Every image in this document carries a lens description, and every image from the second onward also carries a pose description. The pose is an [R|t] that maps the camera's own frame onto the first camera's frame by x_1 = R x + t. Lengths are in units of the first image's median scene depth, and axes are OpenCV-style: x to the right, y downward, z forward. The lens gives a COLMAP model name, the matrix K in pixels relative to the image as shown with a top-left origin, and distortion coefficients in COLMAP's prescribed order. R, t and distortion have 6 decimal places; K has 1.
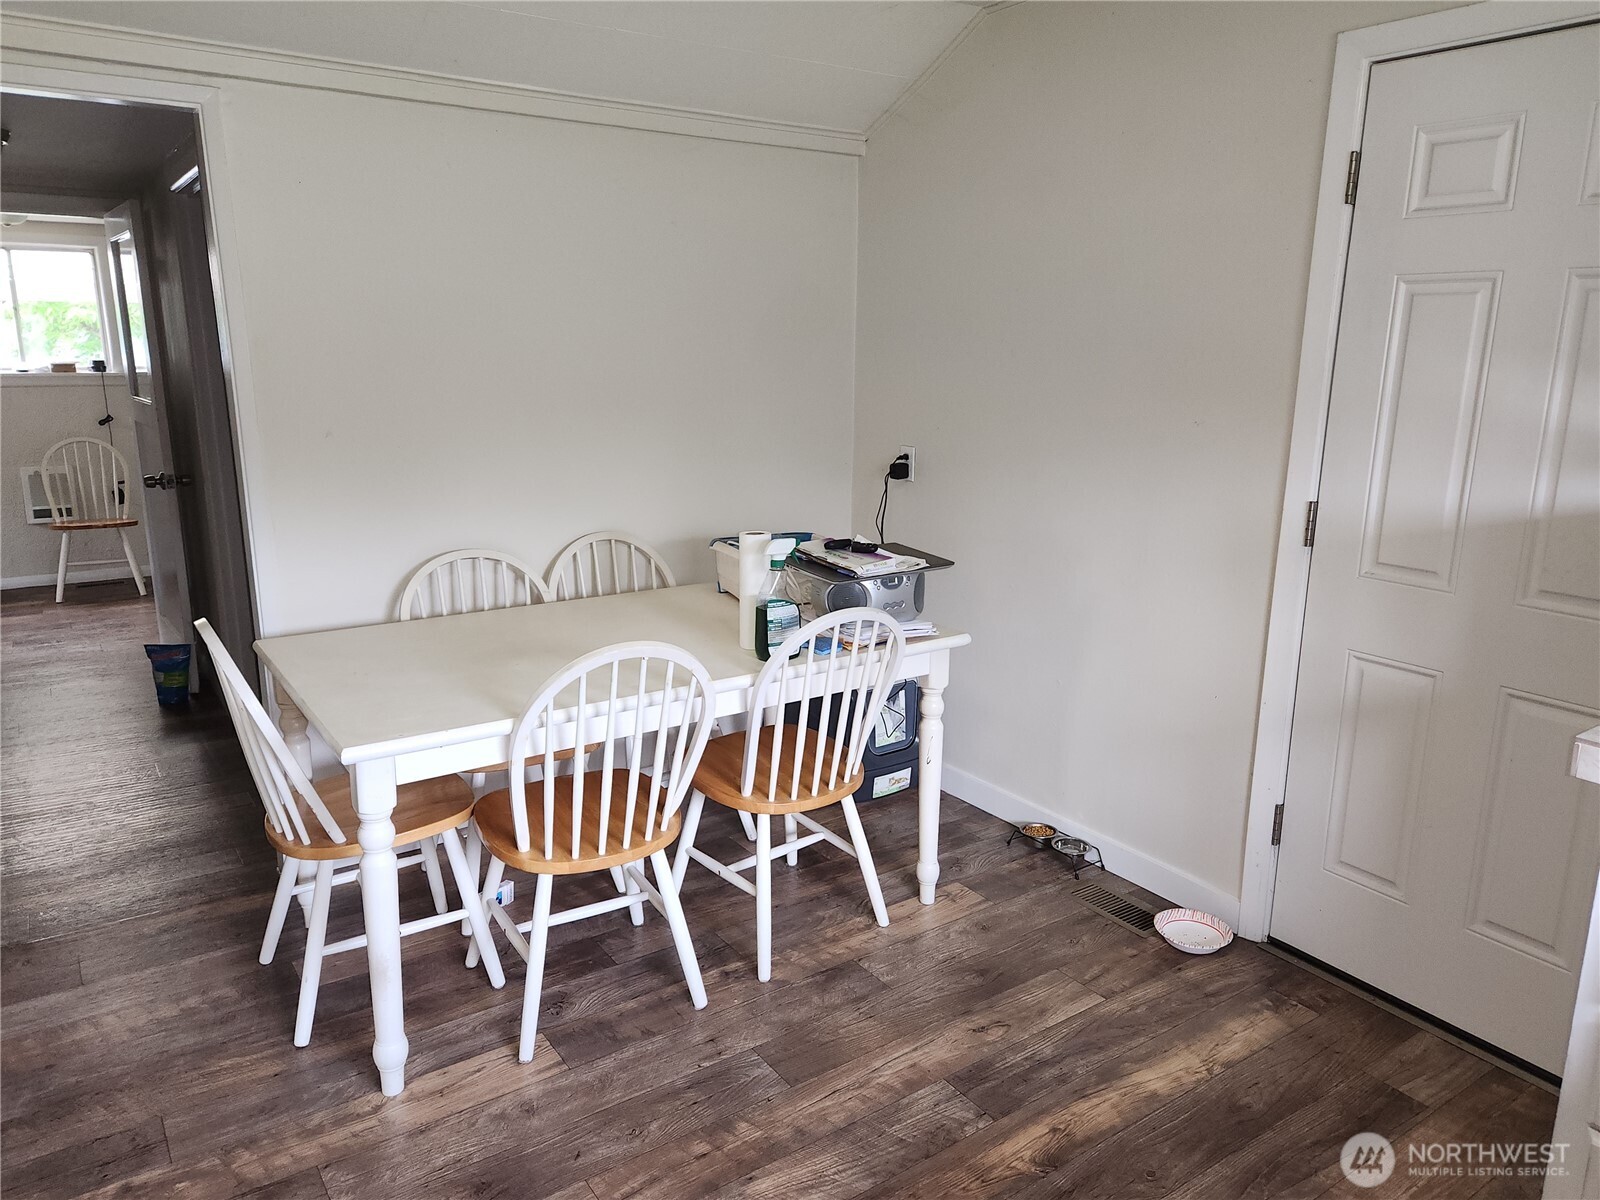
lens RADIAL K [[1119.8, 0, 800.0], [0, 1119.8, 600.0], [0, 0, 1]] dist [0.025540, -0.005833]
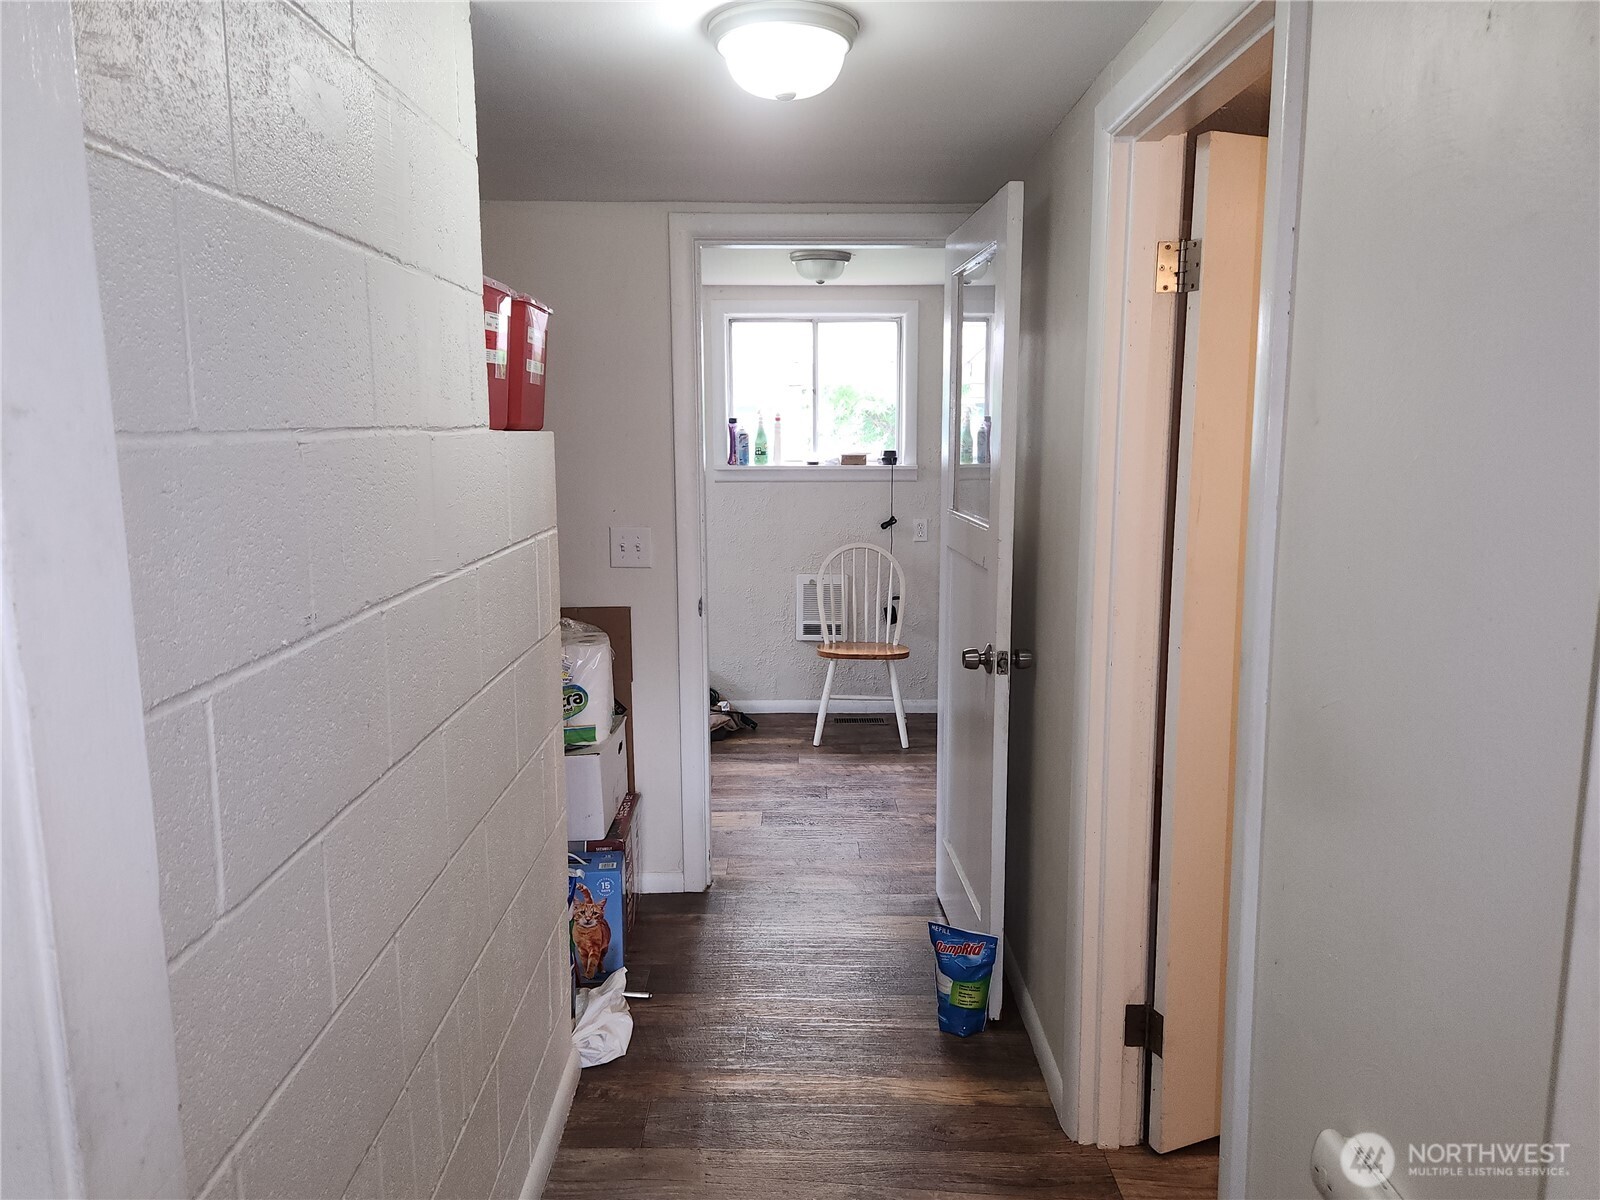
lens RADIAL K [[1079.8, 0, 799.9], [0, 1079.8, 571.7], [0, 0, 1]] dist [-0.003531, -0.003024]
pose [[0.824229, 0.062722, -0.562772, -0.227496], [-0.114717, 0.991734, -0.057482, -0.072247], [0.554514, 0.111938, 0.824611, 0.327663]]
